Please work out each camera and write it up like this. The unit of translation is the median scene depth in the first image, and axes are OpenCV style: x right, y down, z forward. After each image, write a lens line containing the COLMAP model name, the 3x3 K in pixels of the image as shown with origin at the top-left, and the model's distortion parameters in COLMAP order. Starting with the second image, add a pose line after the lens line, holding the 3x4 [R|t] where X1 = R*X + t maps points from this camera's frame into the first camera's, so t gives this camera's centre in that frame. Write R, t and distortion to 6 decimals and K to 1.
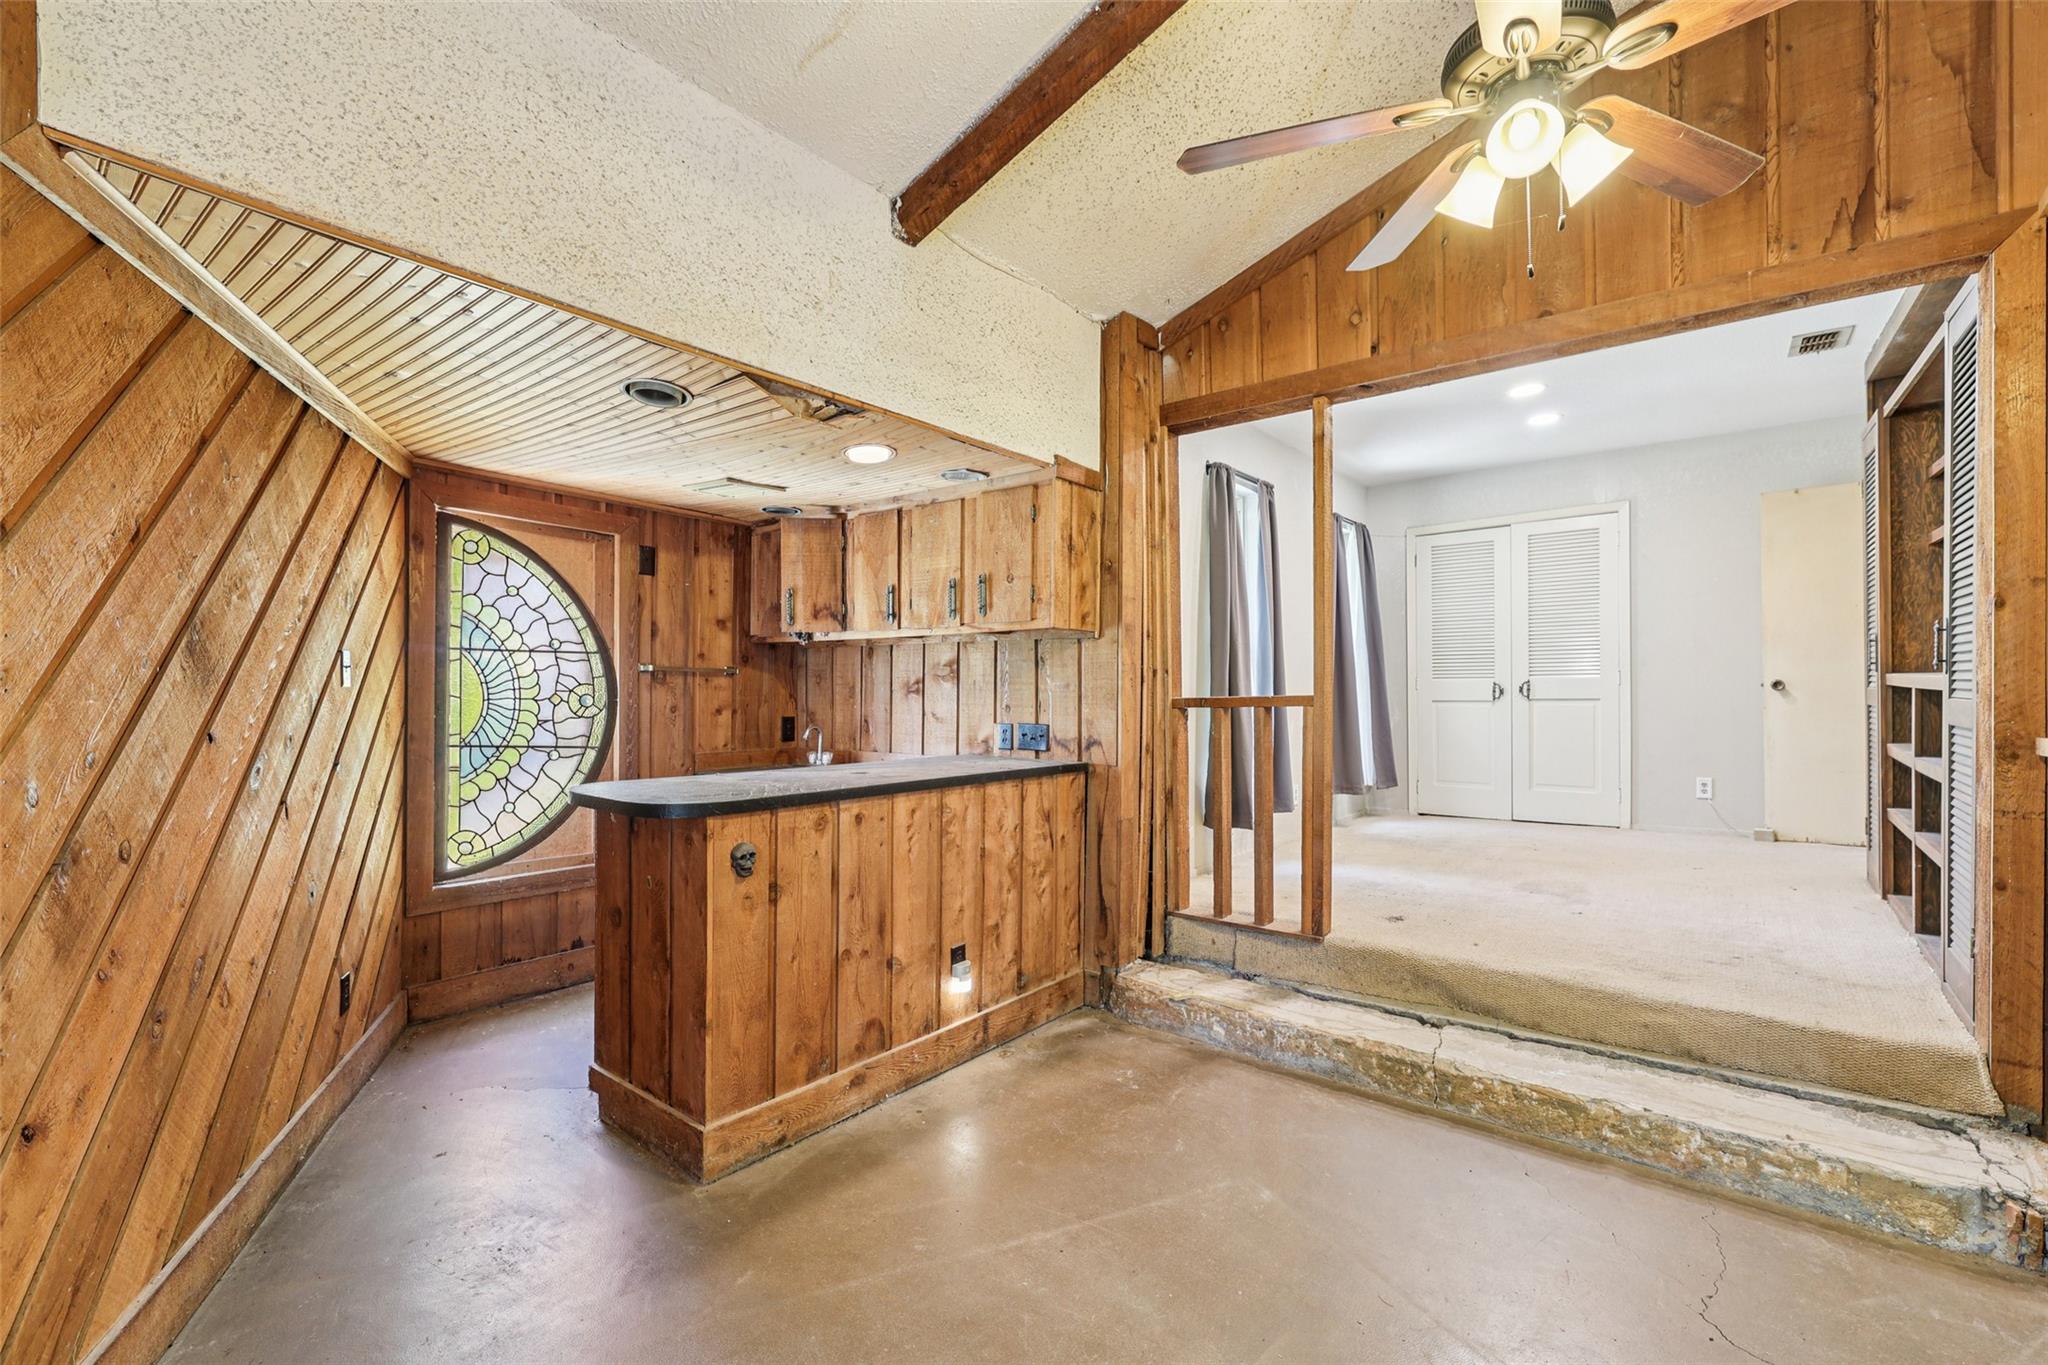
lens RADIAL K [[876.9, 0, 1042.9], [0, 876.9, 685.4], [0, 0, 1]] dist [-0.001242, 0.000253]
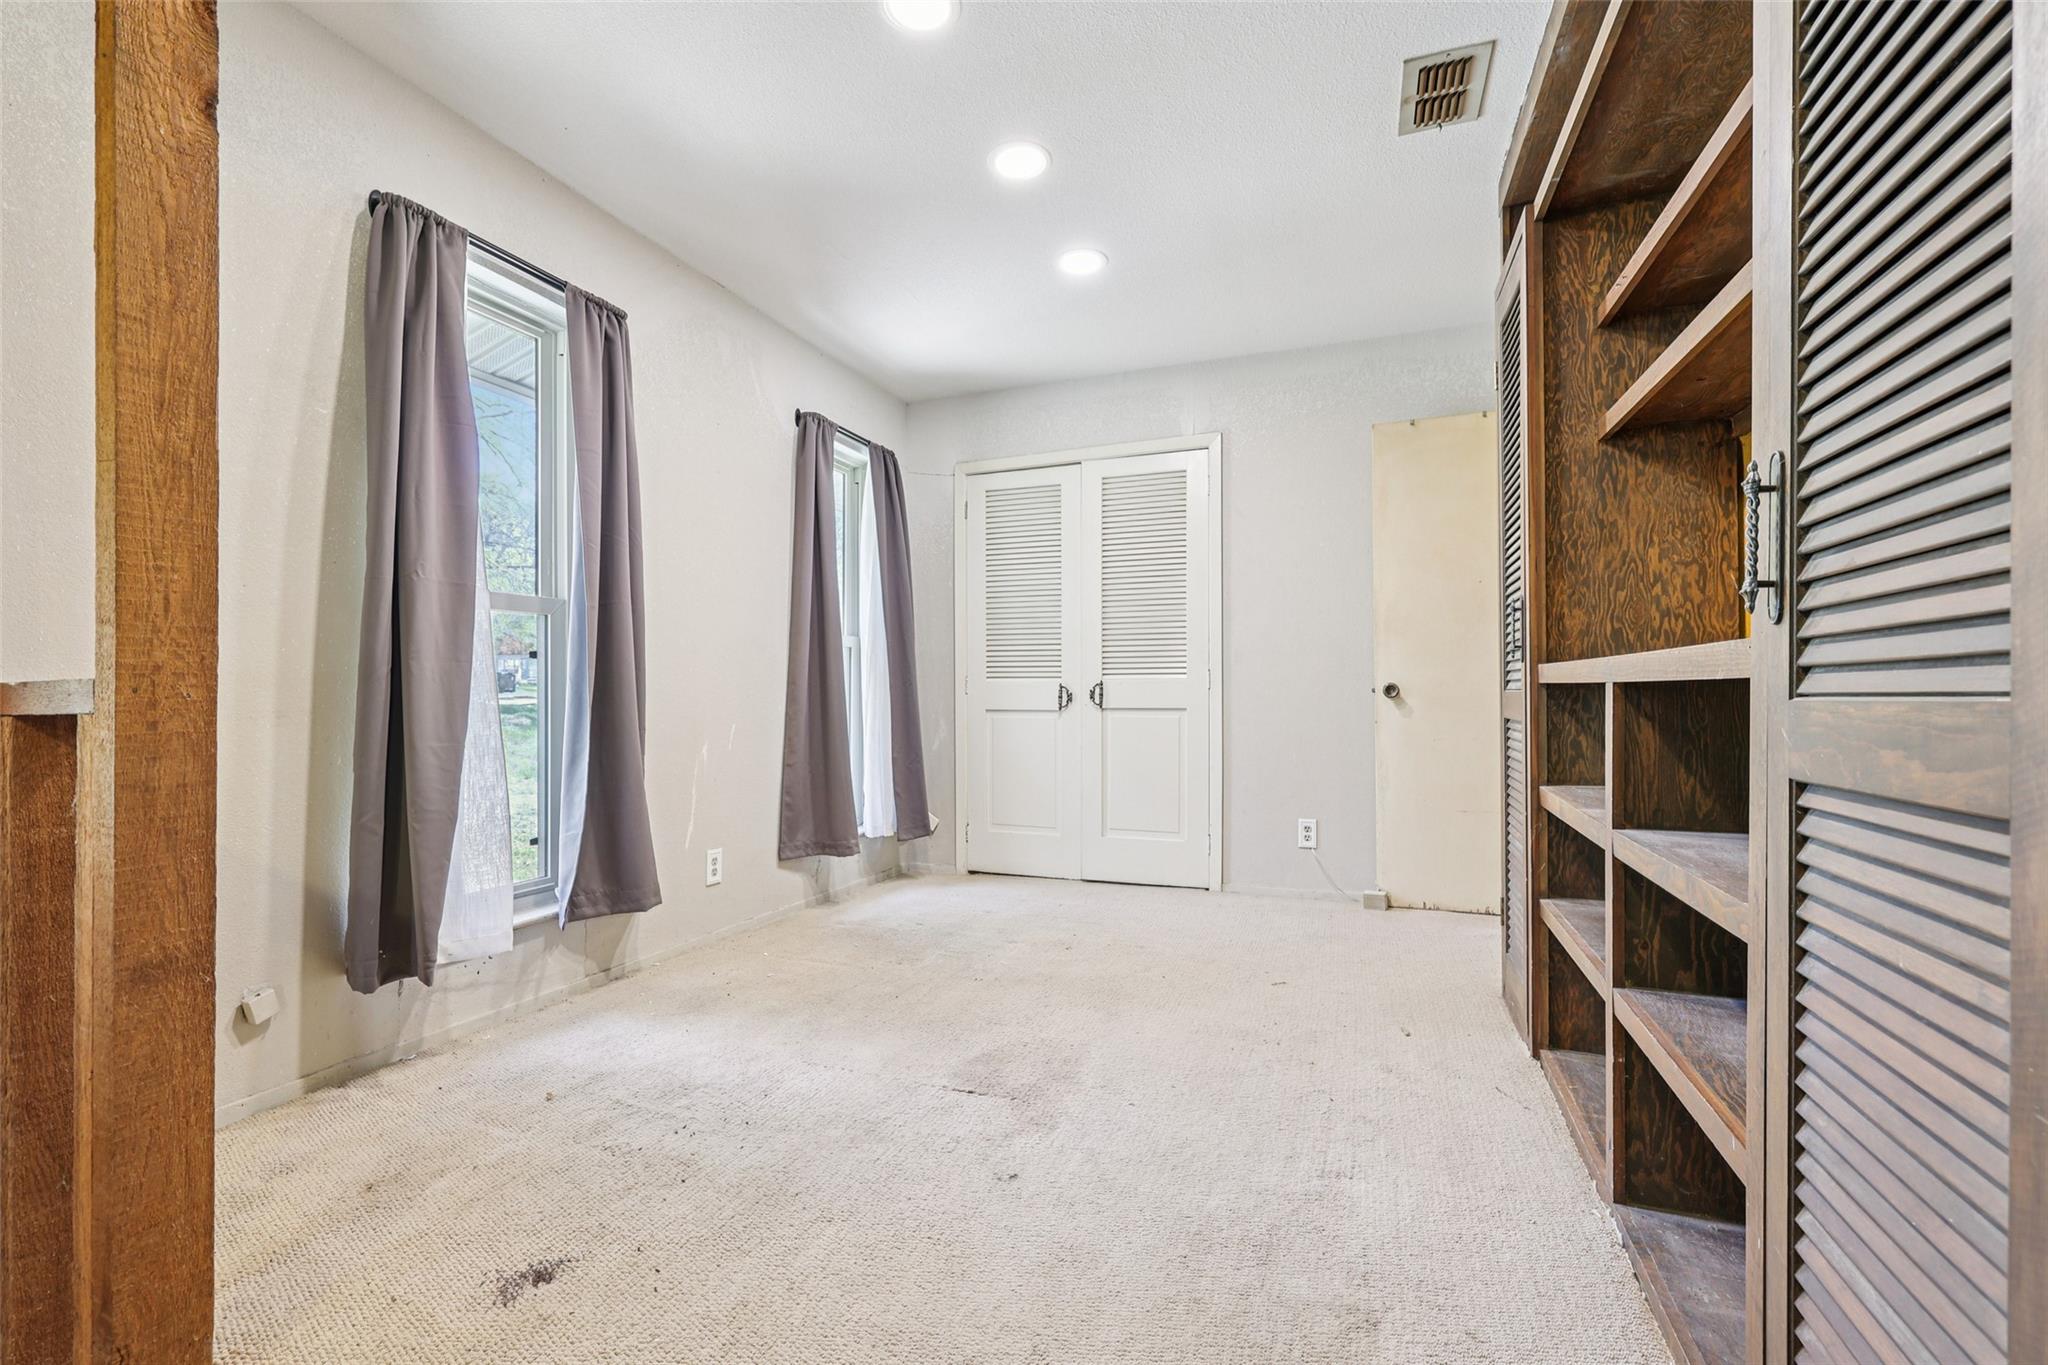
lens RADIAL K [[860.3, 0, 1051.0], [0, 860.3, 672.9], [0, 0, 1]] dist [-0.002210, 0.000470]
pose [[0.952793, 0.021608, 0.302852, 0.469082], [-0.013095, 0.999461, -0.030113, 0.013005], [-0.303339, 0.024725, 0.952562, 0.538924]]
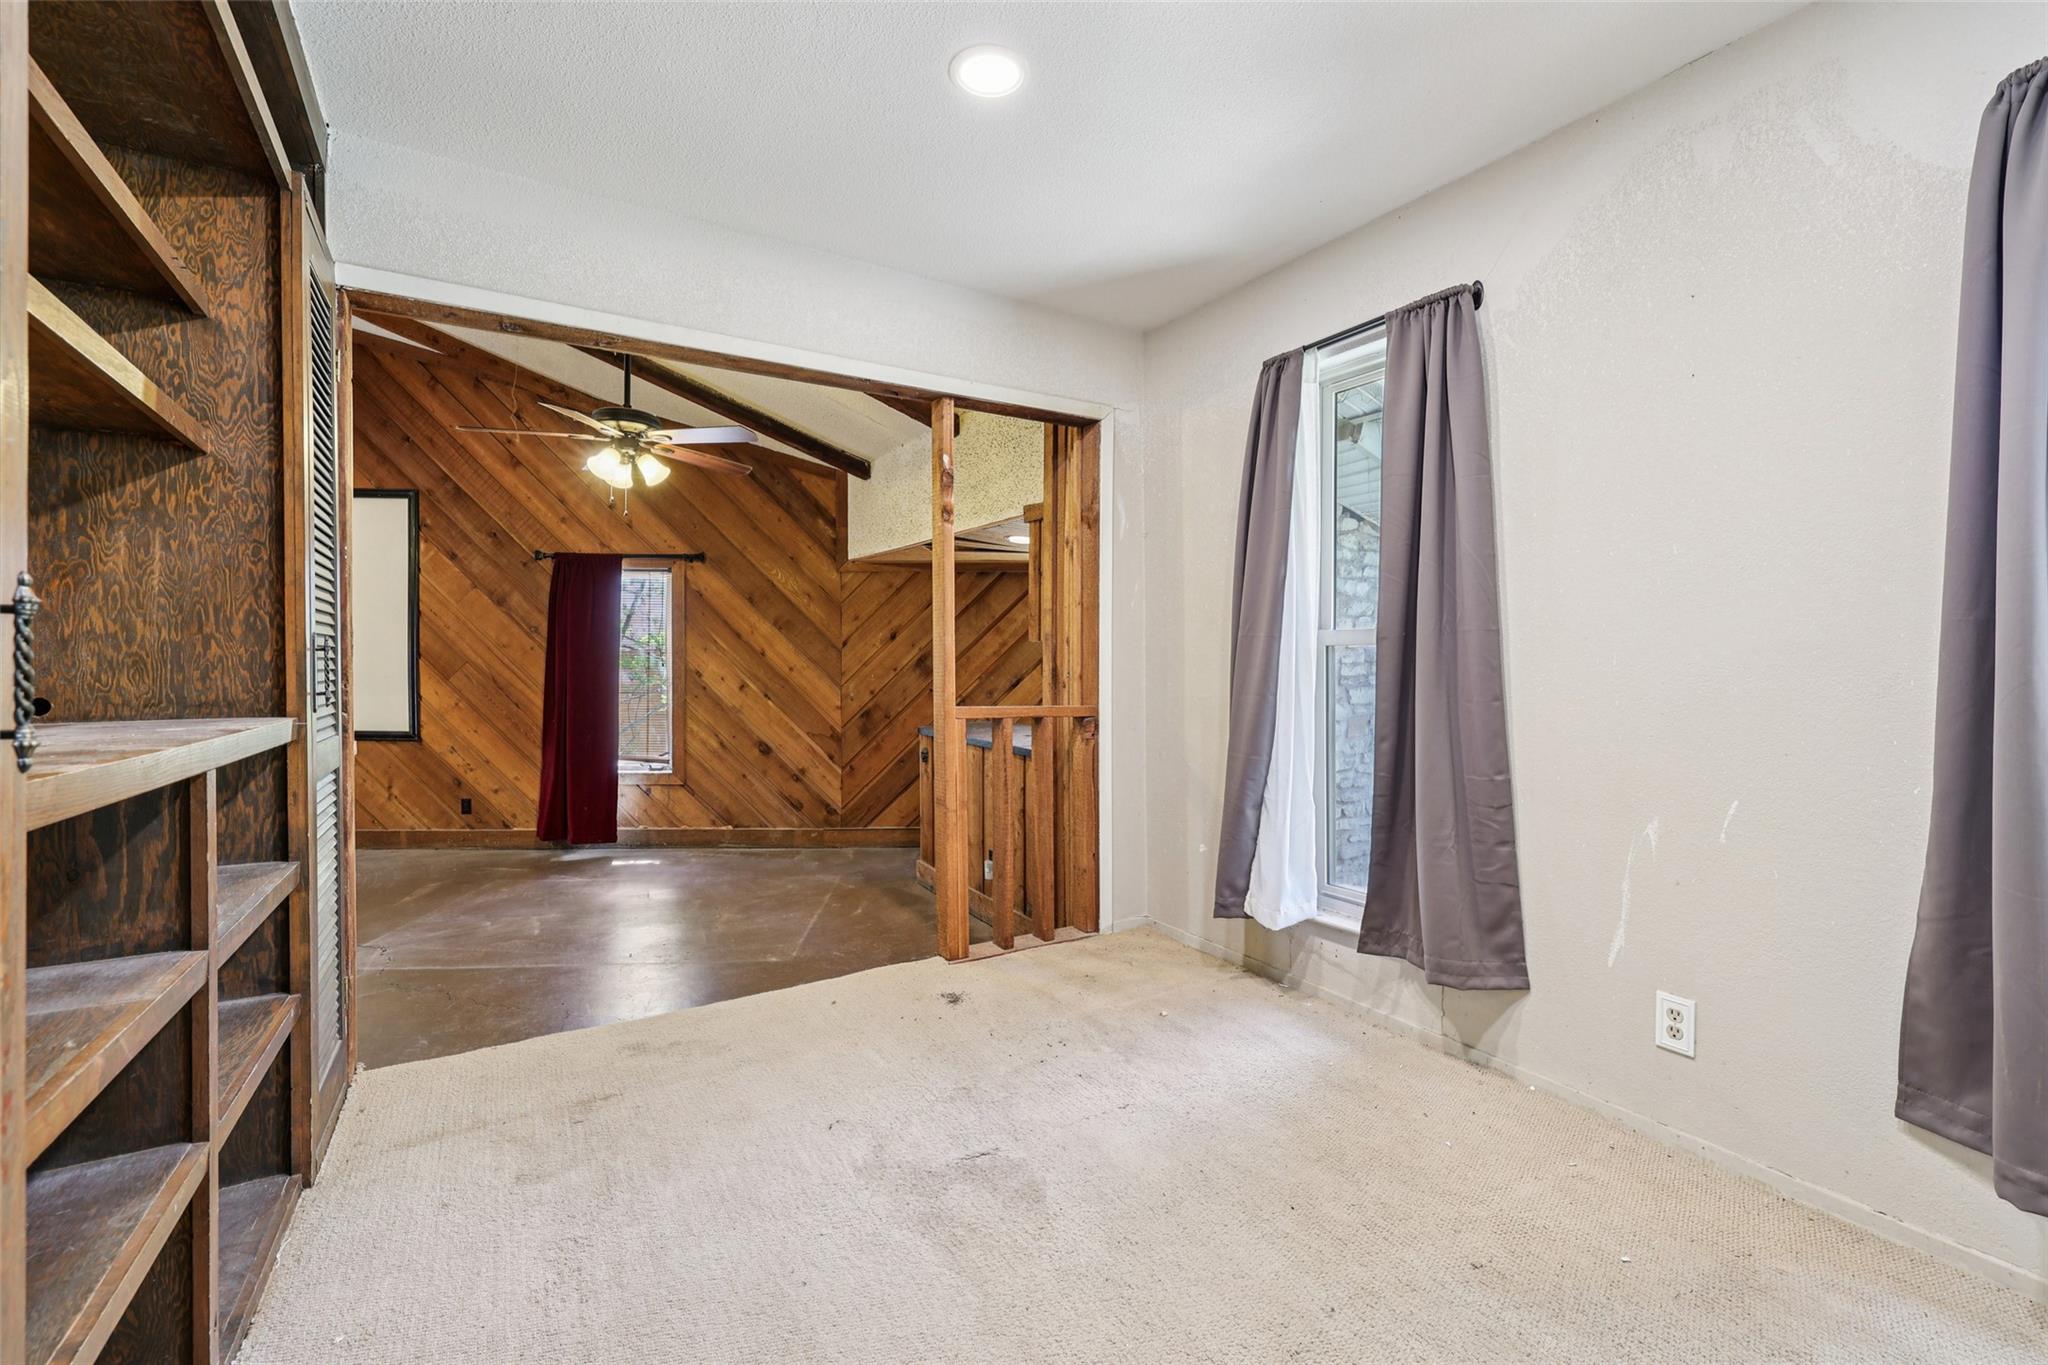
lens RADIAL K [[870.3, 0, 1024.0], [0, 870.3, 682.5], [0, 0, 1]] dist [-0.001175, 0.000010]
pose [[-0.353247, 0.034972, -0.934876, 1.069571], [0.002839, 0.999337, 0.036310, -0.048993], [0.935526, 0.010173, -0.353112, 1.295880]]
